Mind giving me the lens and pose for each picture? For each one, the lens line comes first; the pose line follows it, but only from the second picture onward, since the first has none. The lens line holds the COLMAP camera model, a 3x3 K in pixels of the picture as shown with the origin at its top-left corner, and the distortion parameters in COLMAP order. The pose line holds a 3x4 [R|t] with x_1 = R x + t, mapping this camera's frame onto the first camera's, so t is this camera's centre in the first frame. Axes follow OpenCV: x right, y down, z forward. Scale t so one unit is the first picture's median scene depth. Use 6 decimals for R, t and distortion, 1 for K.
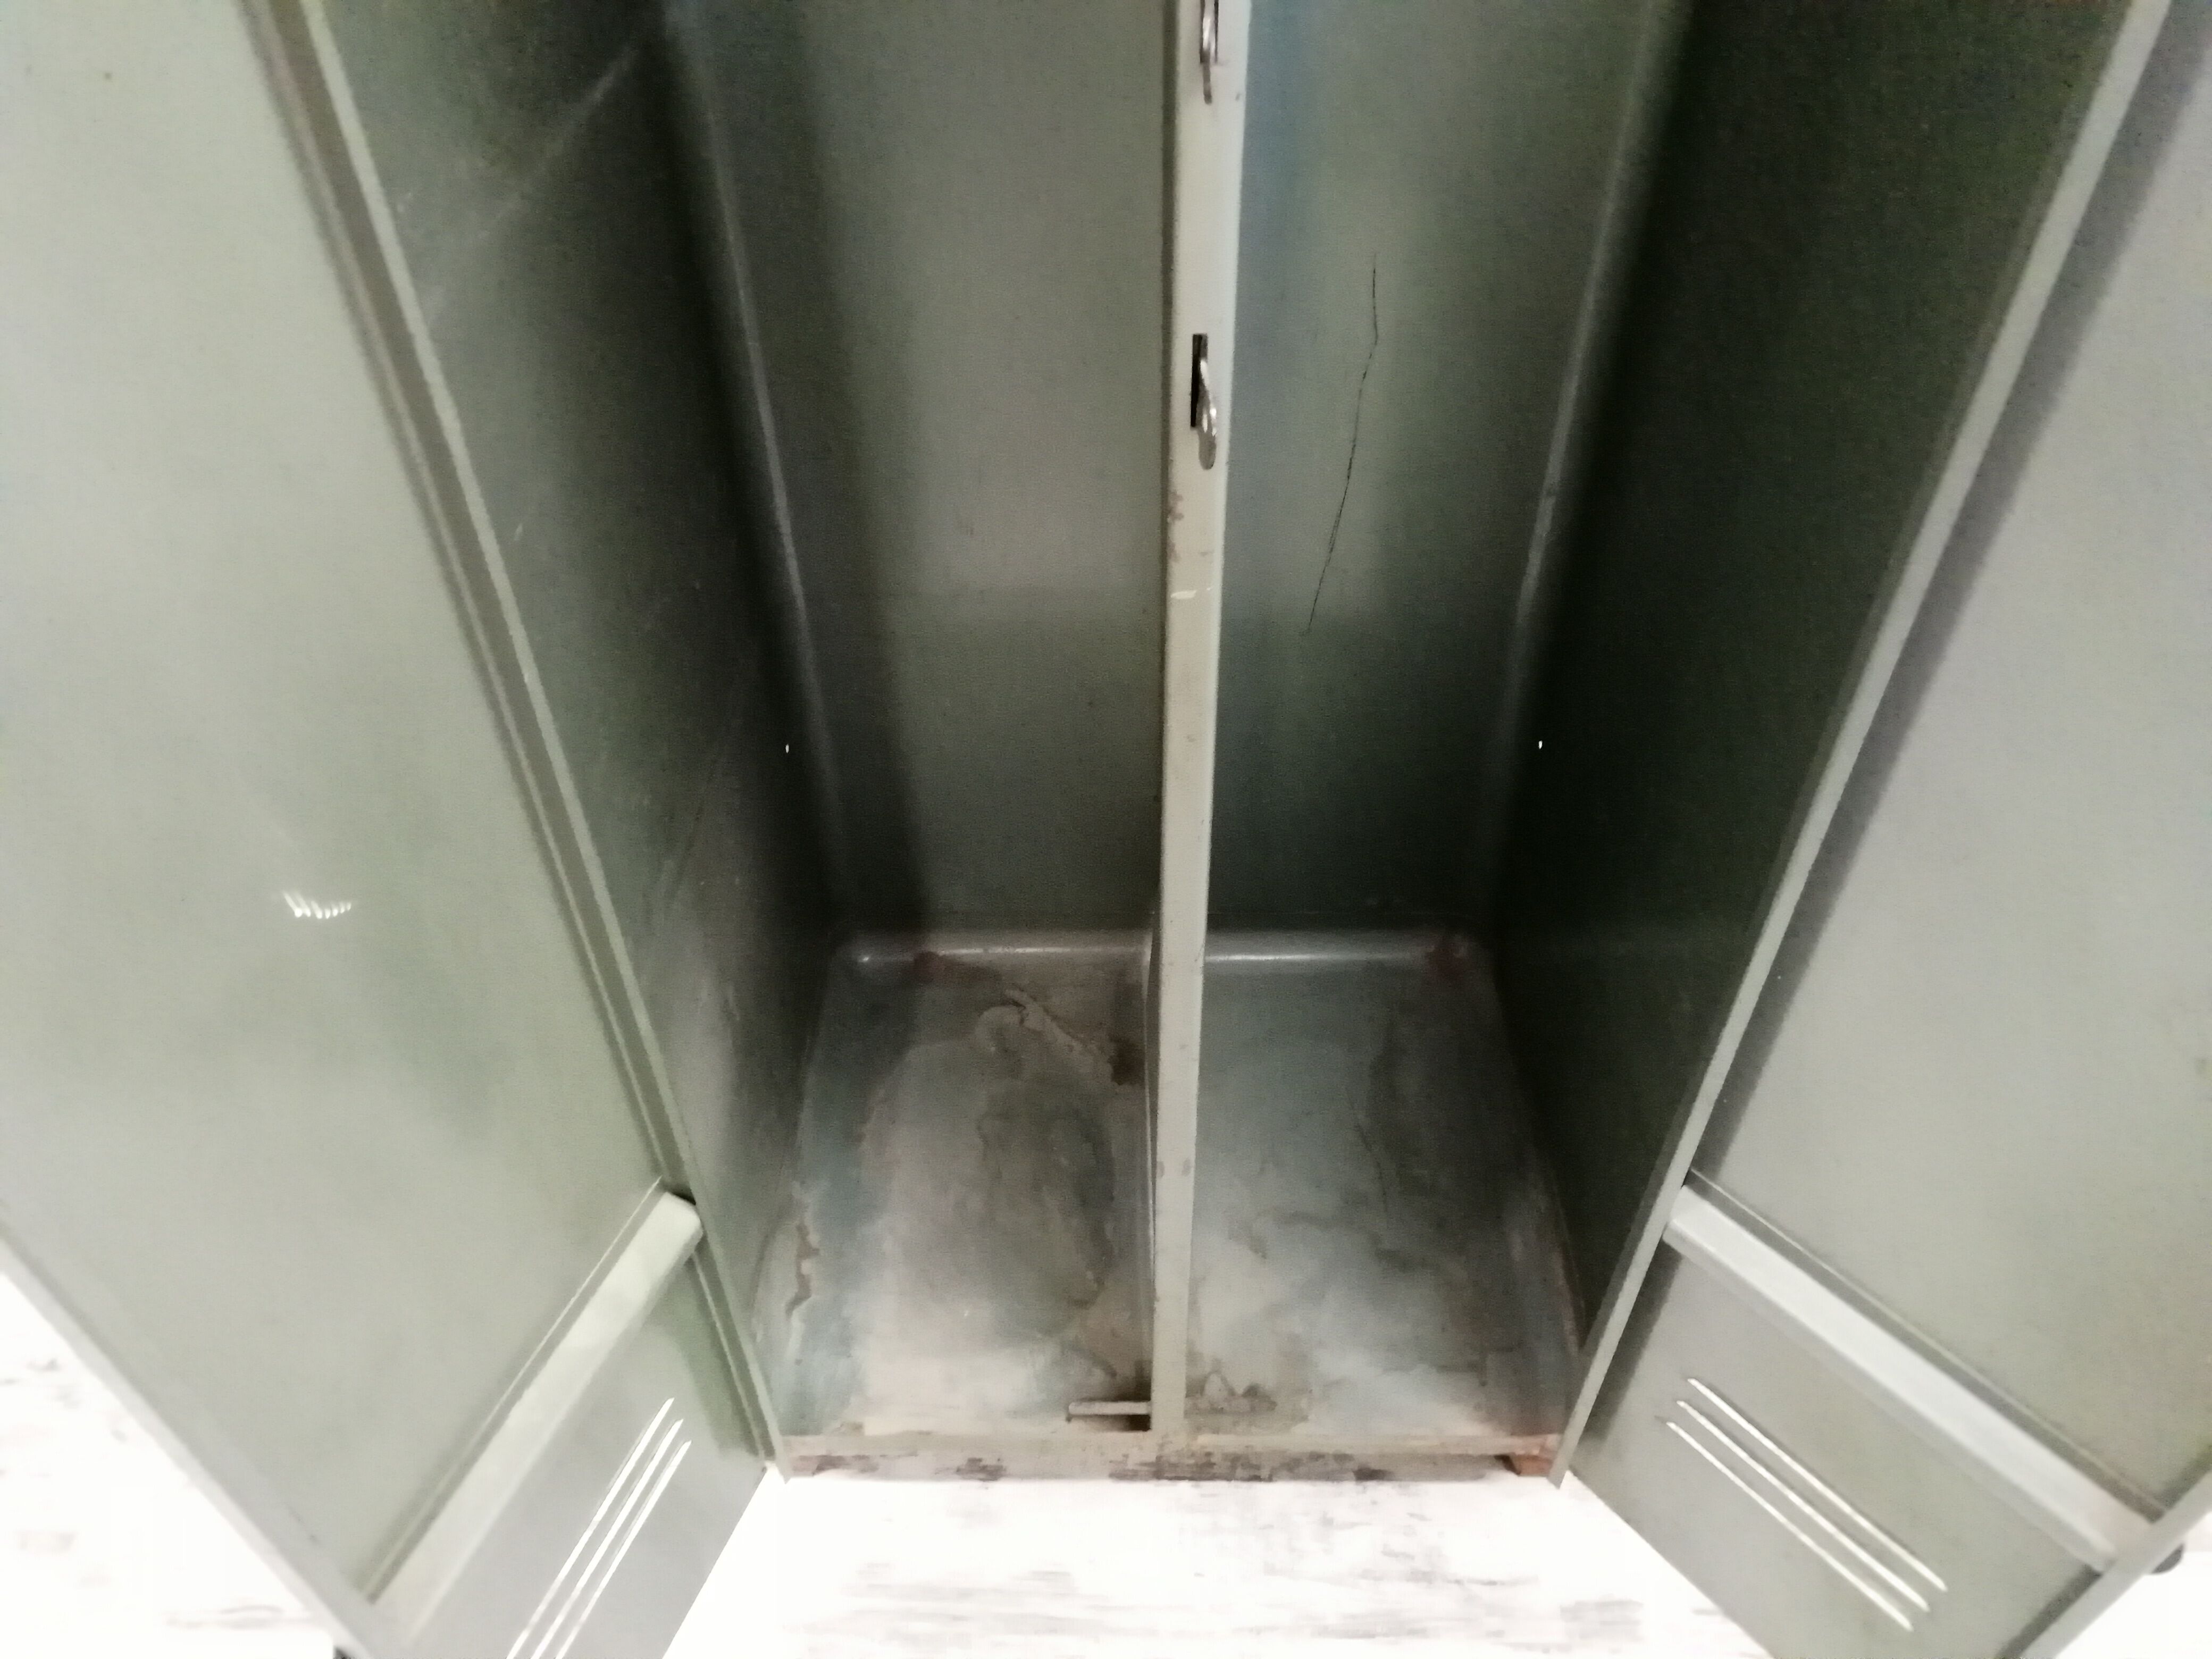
lens RADIAL K [[1535.7, 0, 1111.7], [0, 1535.7, 836.0], [0, 0, 1]] dist [0.008402, 0.005567]
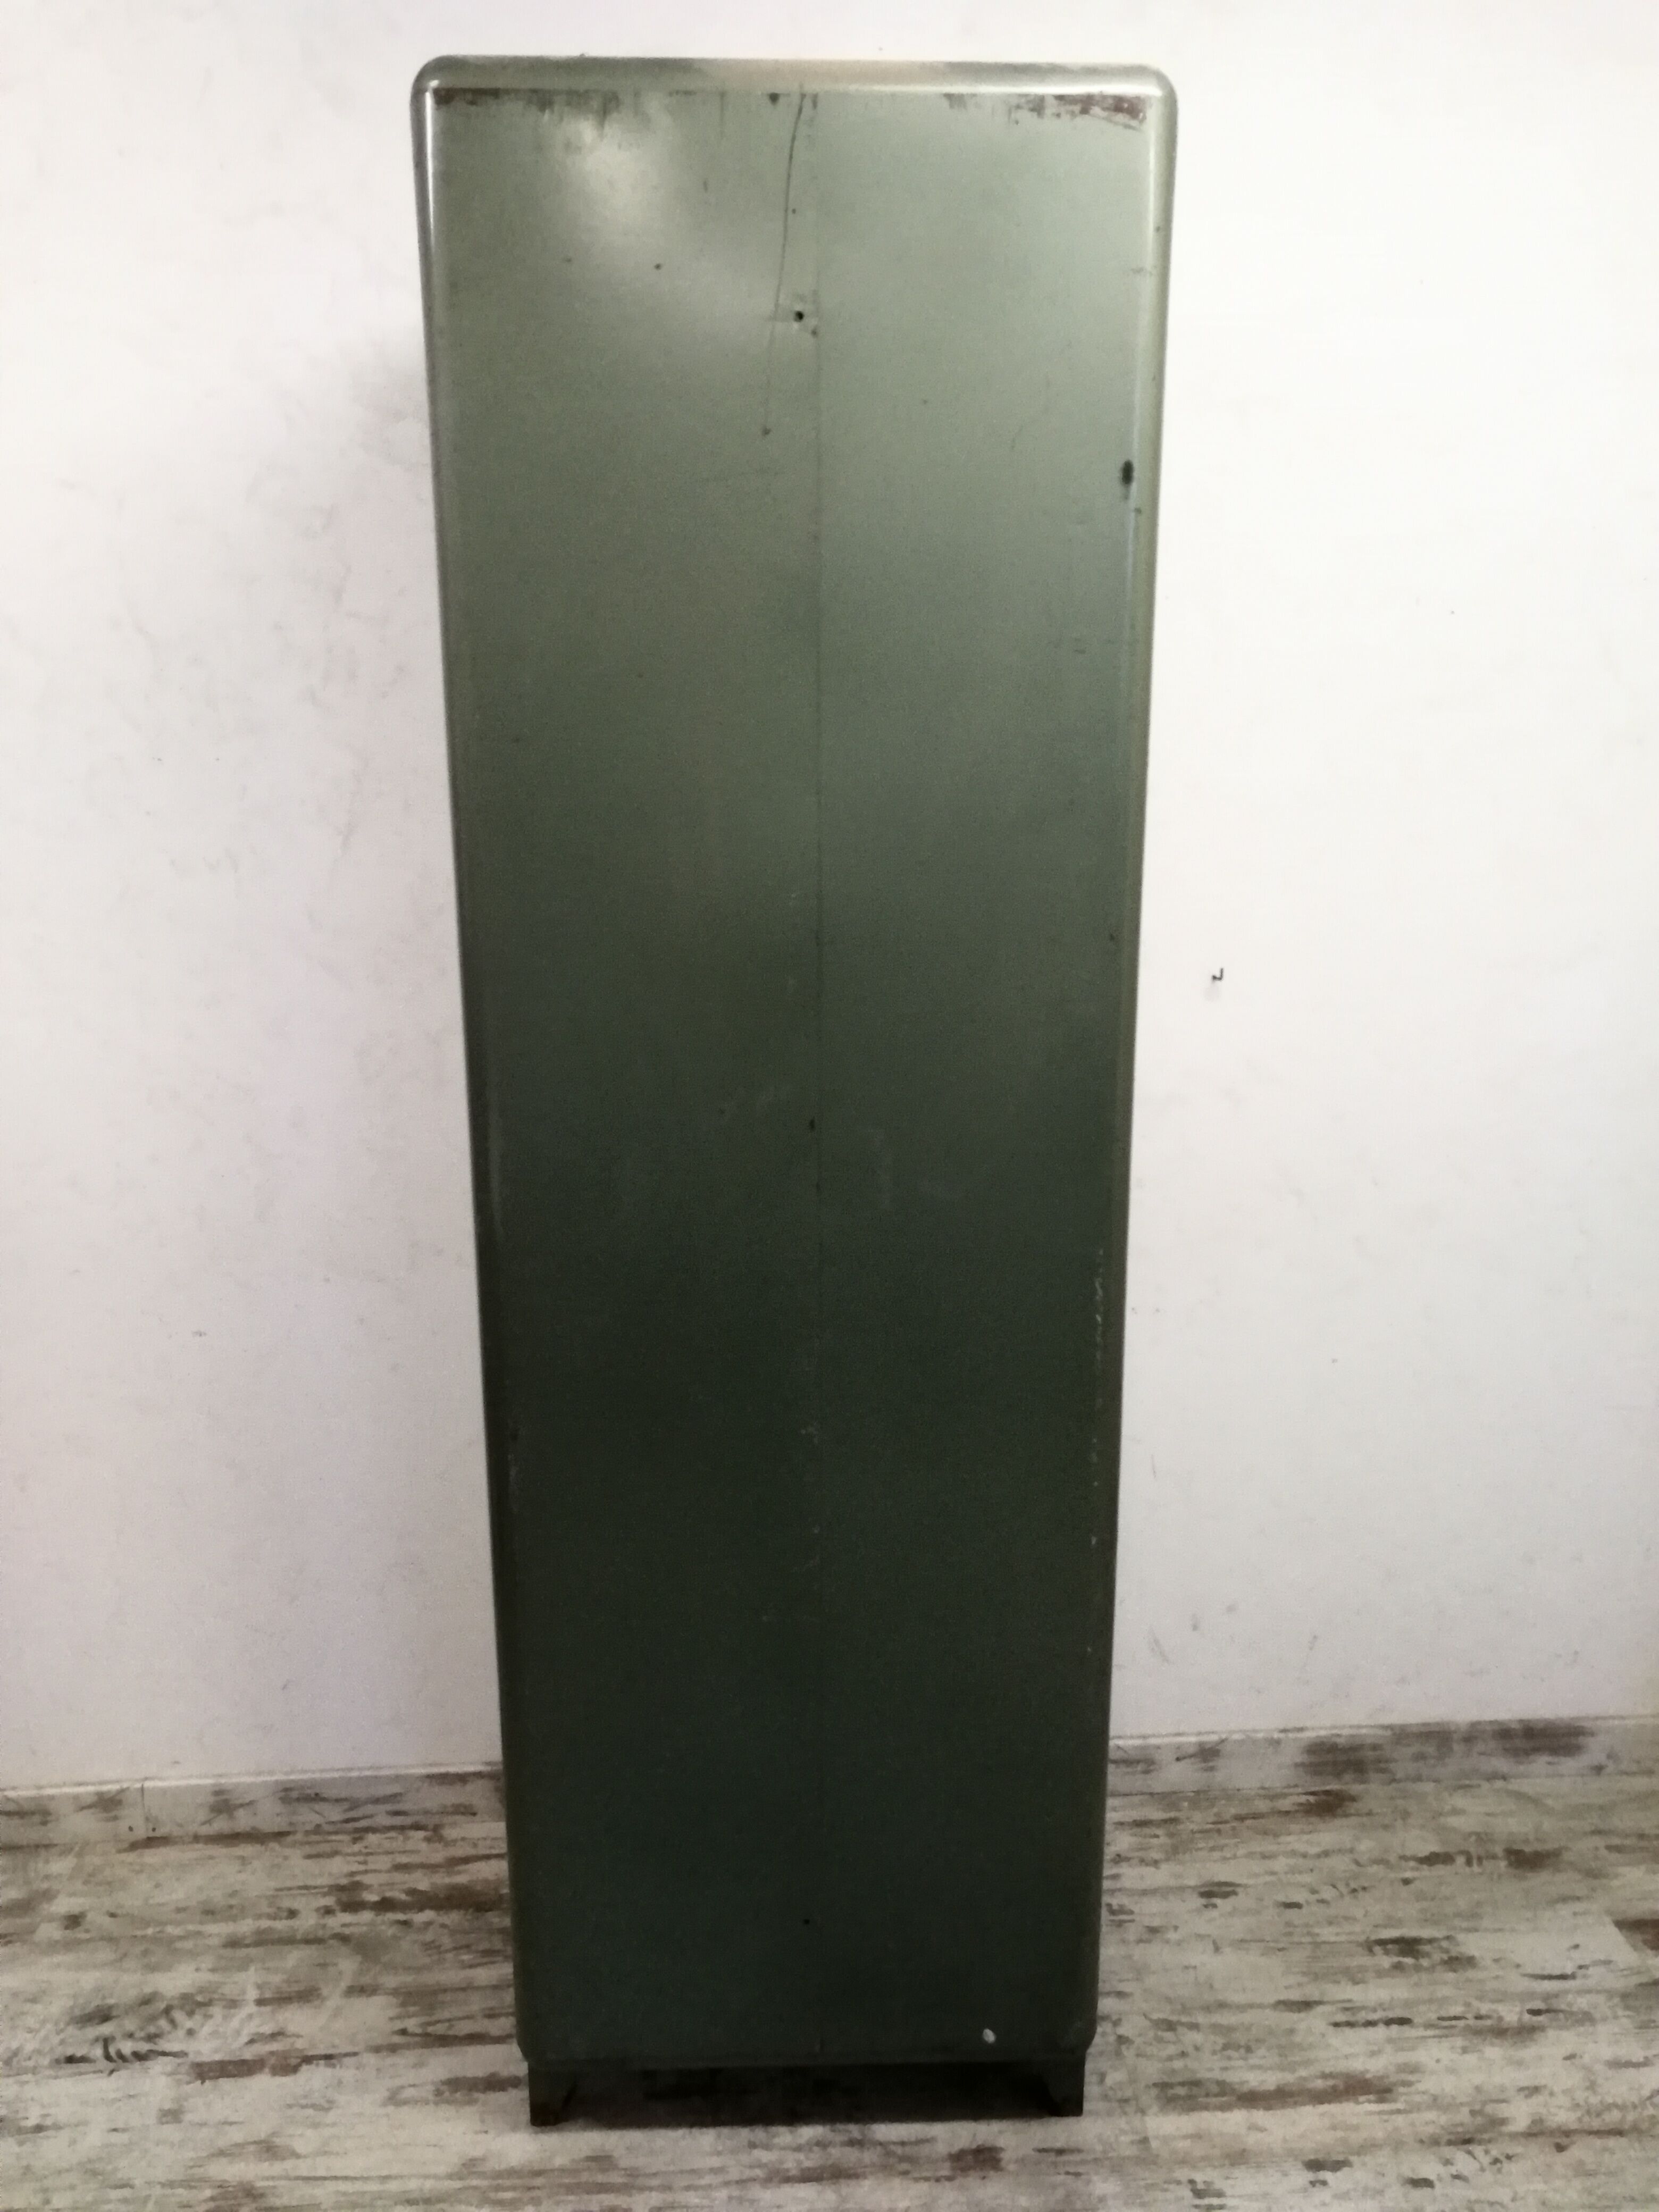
lens RADIAL K [[1535.7, 0, 813.0], [0, 1535.7, 1095.9], [0, 0, 1]] dist [0.008402, 0.005567]
pose [[0.996922, -0.000823, 0.078399, 0.047192], [0.039906, 0.866056, -0.498351, 0.350336], [-0.067487, 0.499946, 0.863423, -0.754363]]
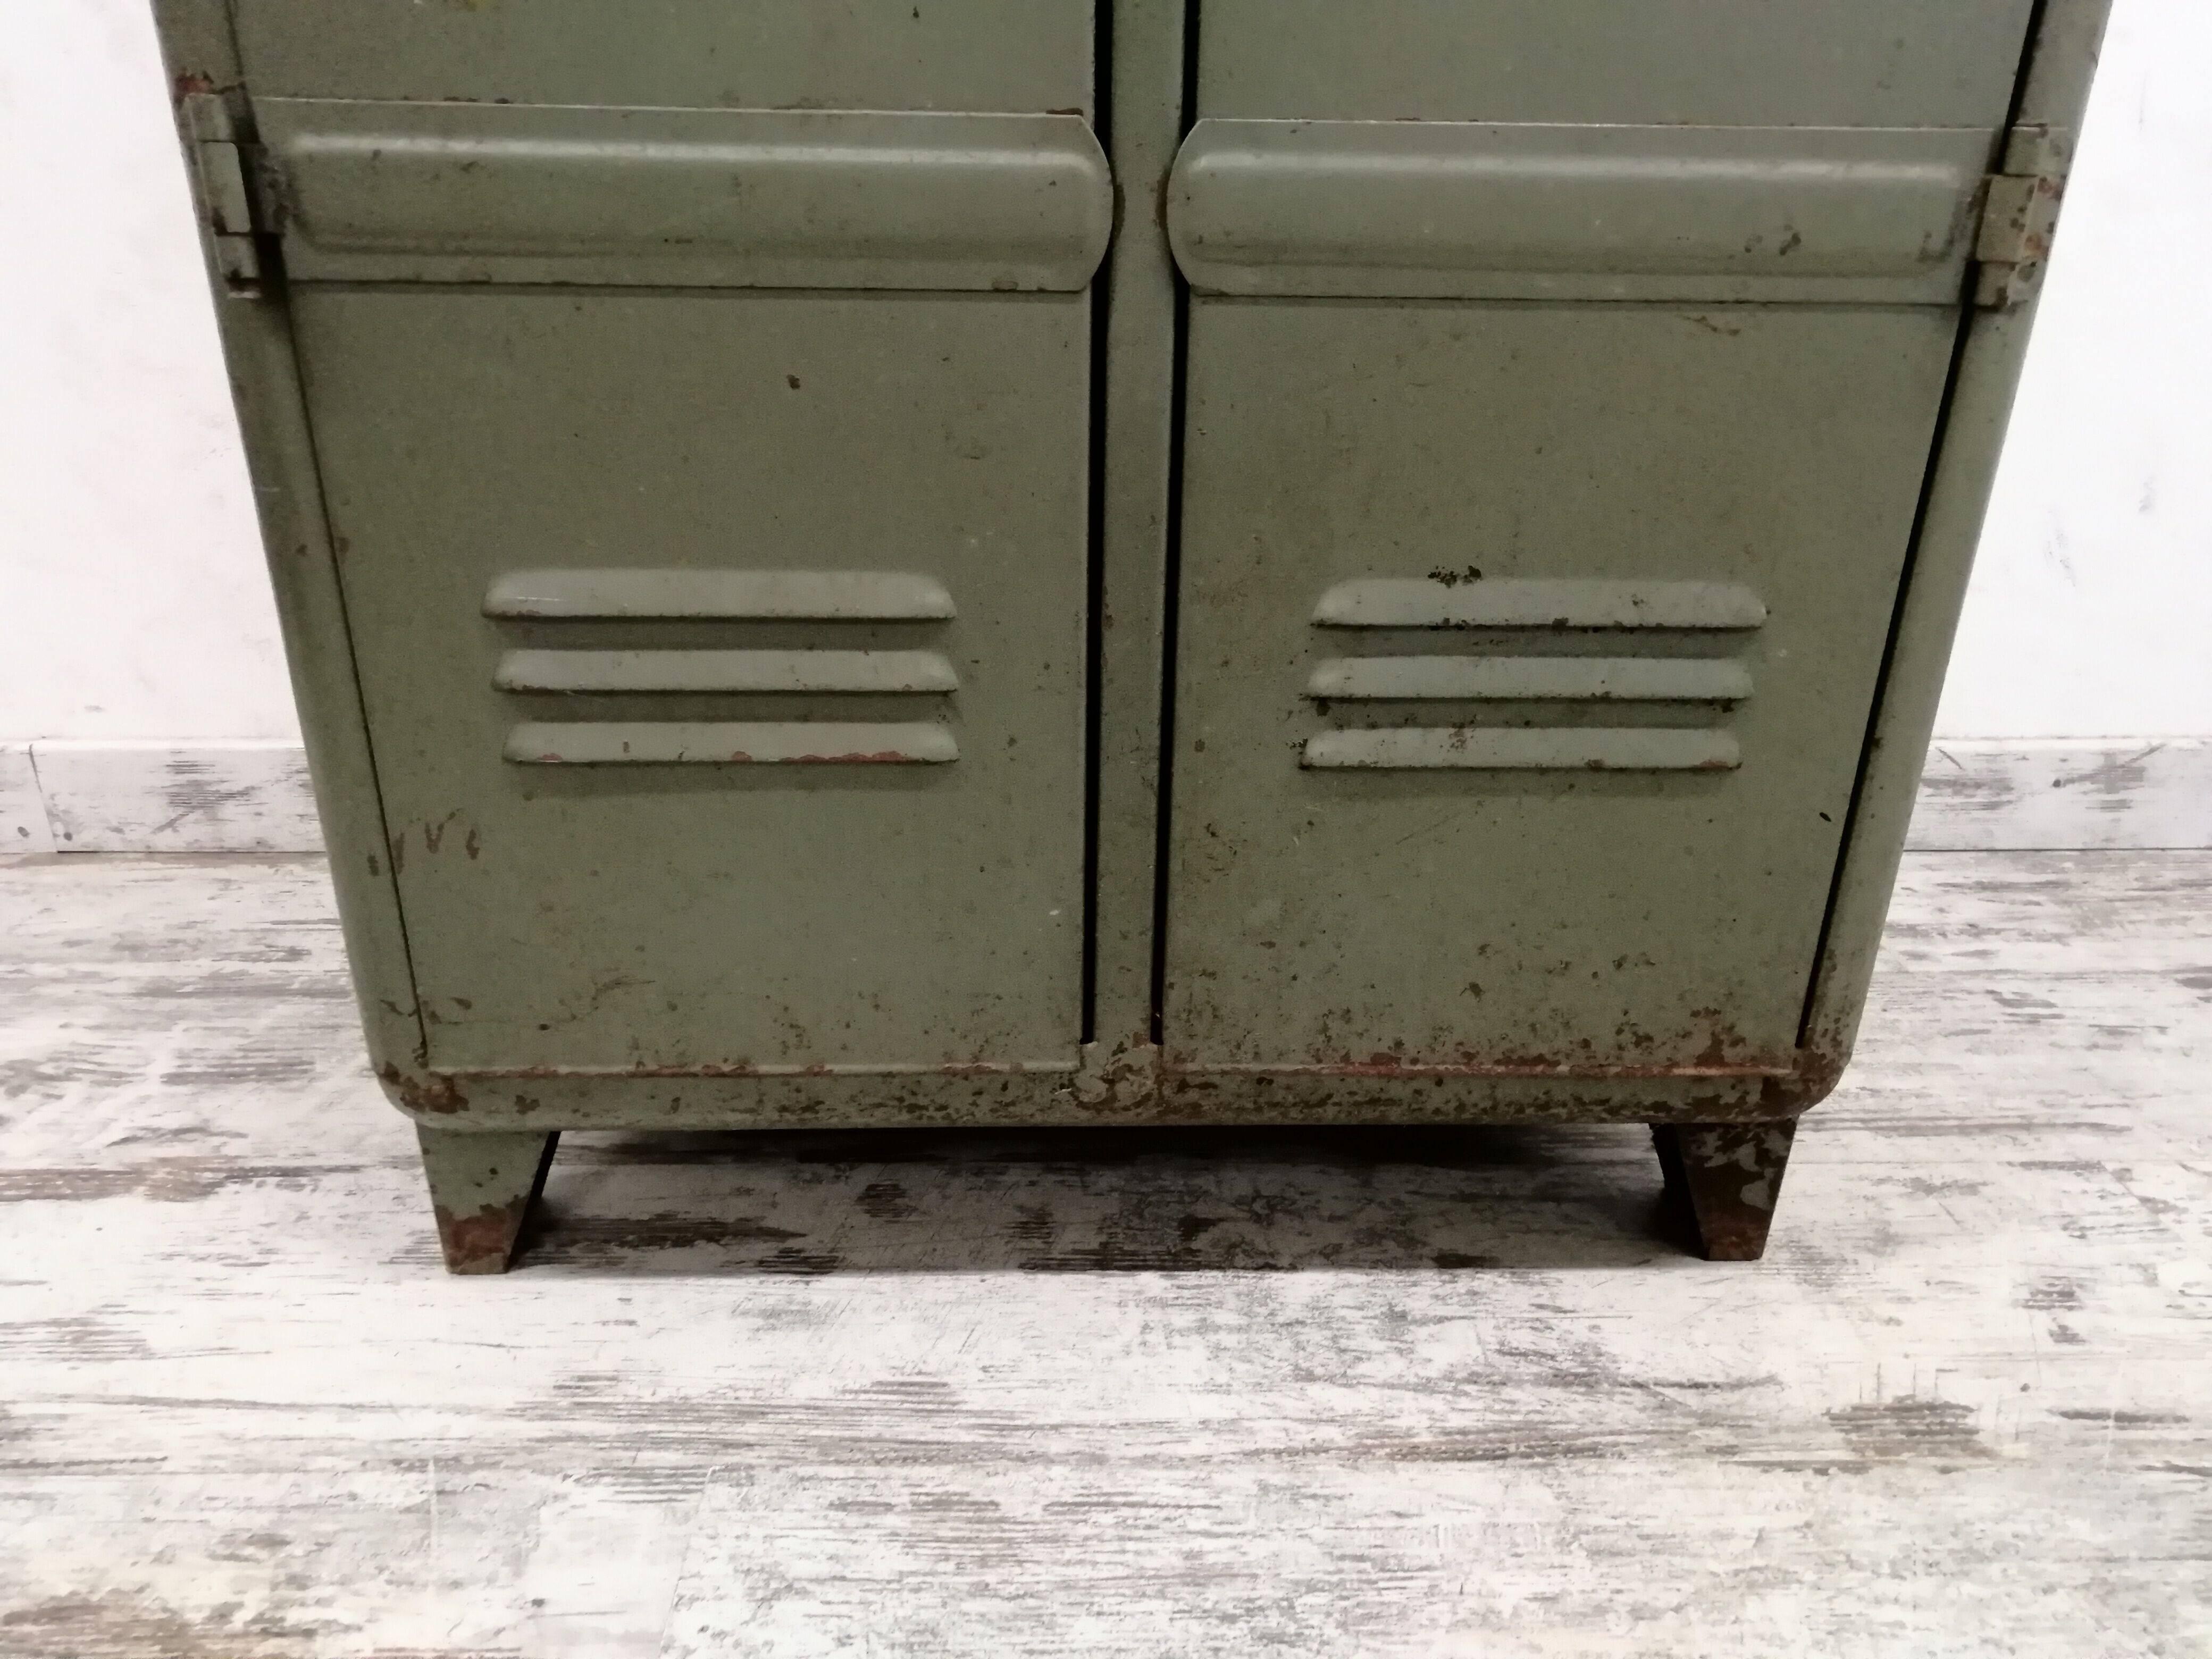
lens RADIAL K [[1535.7, 0, 1106.7], [0, 1535.7, 842.7], [0, 0, 1]] dist [0.008402, 0.005567]
pose [[0.998857, 0.009915, 0.046749, 0.002655], [0.005573, 0.947395, -0.320017, 0.475365], [-0.047463, 0.319912, 0.946258, 0.414006]]
